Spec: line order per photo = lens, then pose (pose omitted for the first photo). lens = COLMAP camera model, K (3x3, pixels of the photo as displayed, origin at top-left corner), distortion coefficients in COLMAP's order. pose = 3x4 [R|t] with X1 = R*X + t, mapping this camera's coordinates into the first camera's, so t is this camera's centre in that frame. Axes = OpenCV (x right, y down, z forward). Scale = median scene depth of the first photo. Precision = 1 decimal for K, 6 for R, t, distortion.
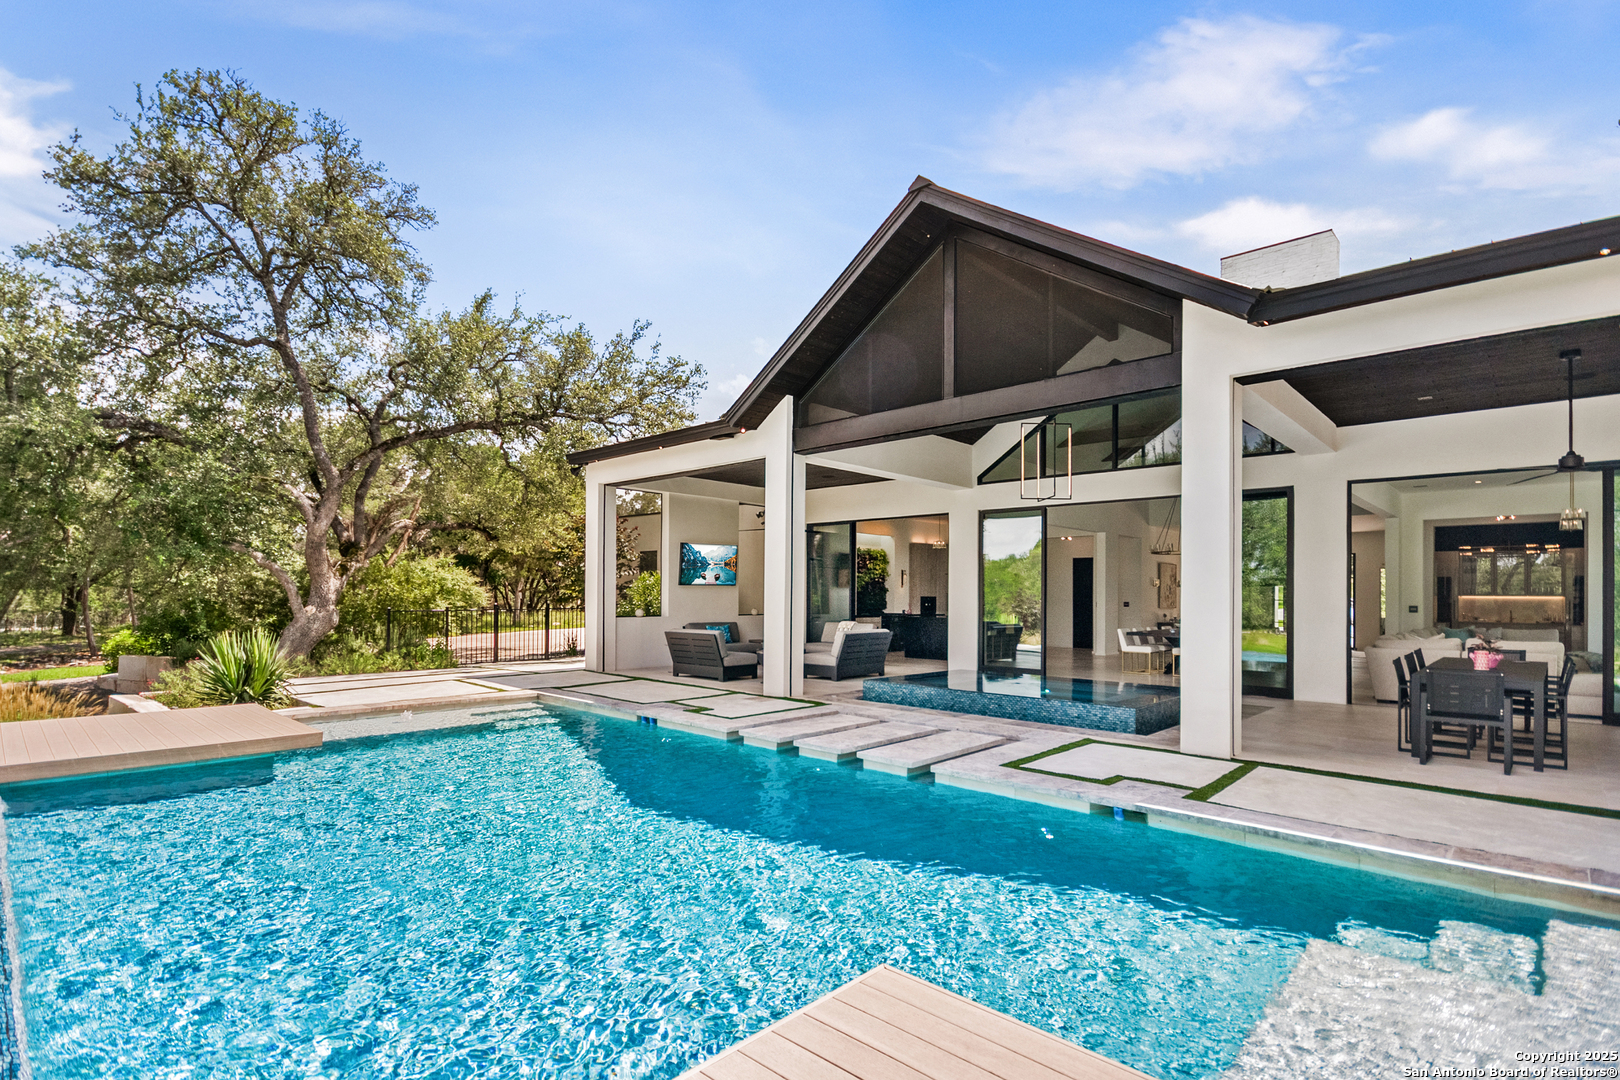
lens RADIAL K [[756.6, 0, 812.9], [0, 756.6, 539.6], [0, 0, 1]] dist [0.012276, -0.009531]
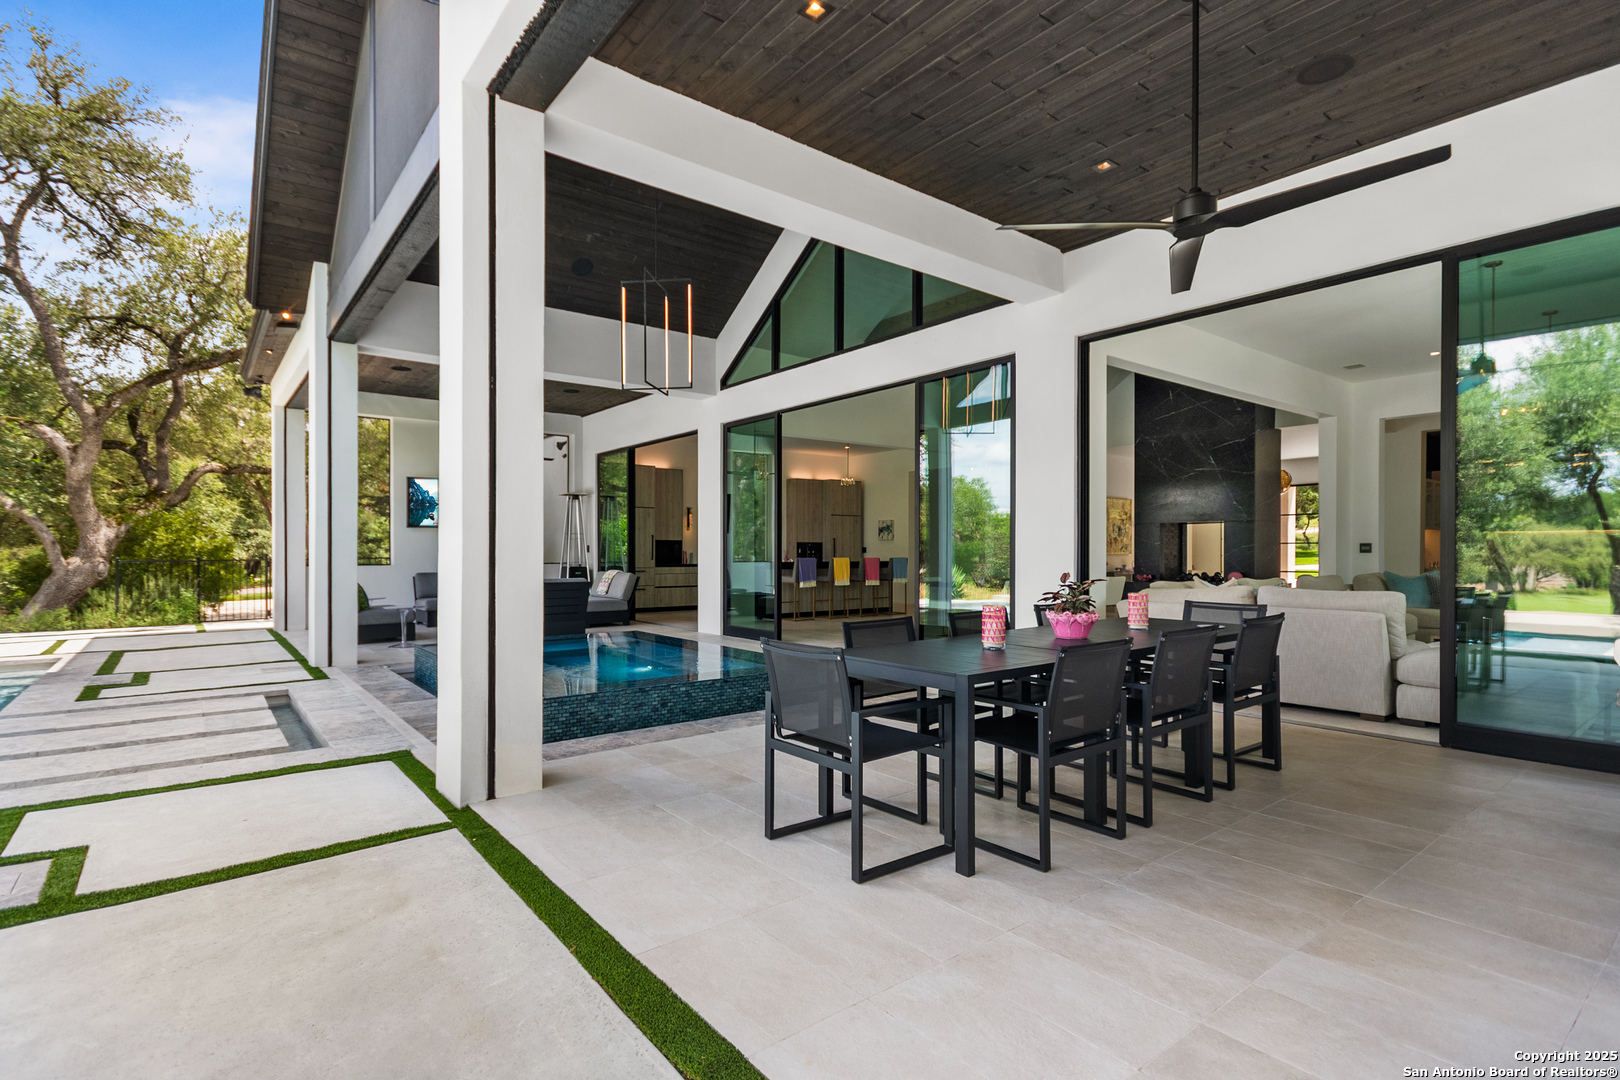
lens RADIAL K [[778.0, 0, 805.6], [0, 778.0, 545.7], [0, 0, 1]] dist [0.003825, 0.000145]
pose [[0.989593, -0.010709, -0.143495, 0.383038], [0.020694, 0.997452, 0.068275, 0.029481], [0.142398, -0.070534, 0.987293, 0.217221]]
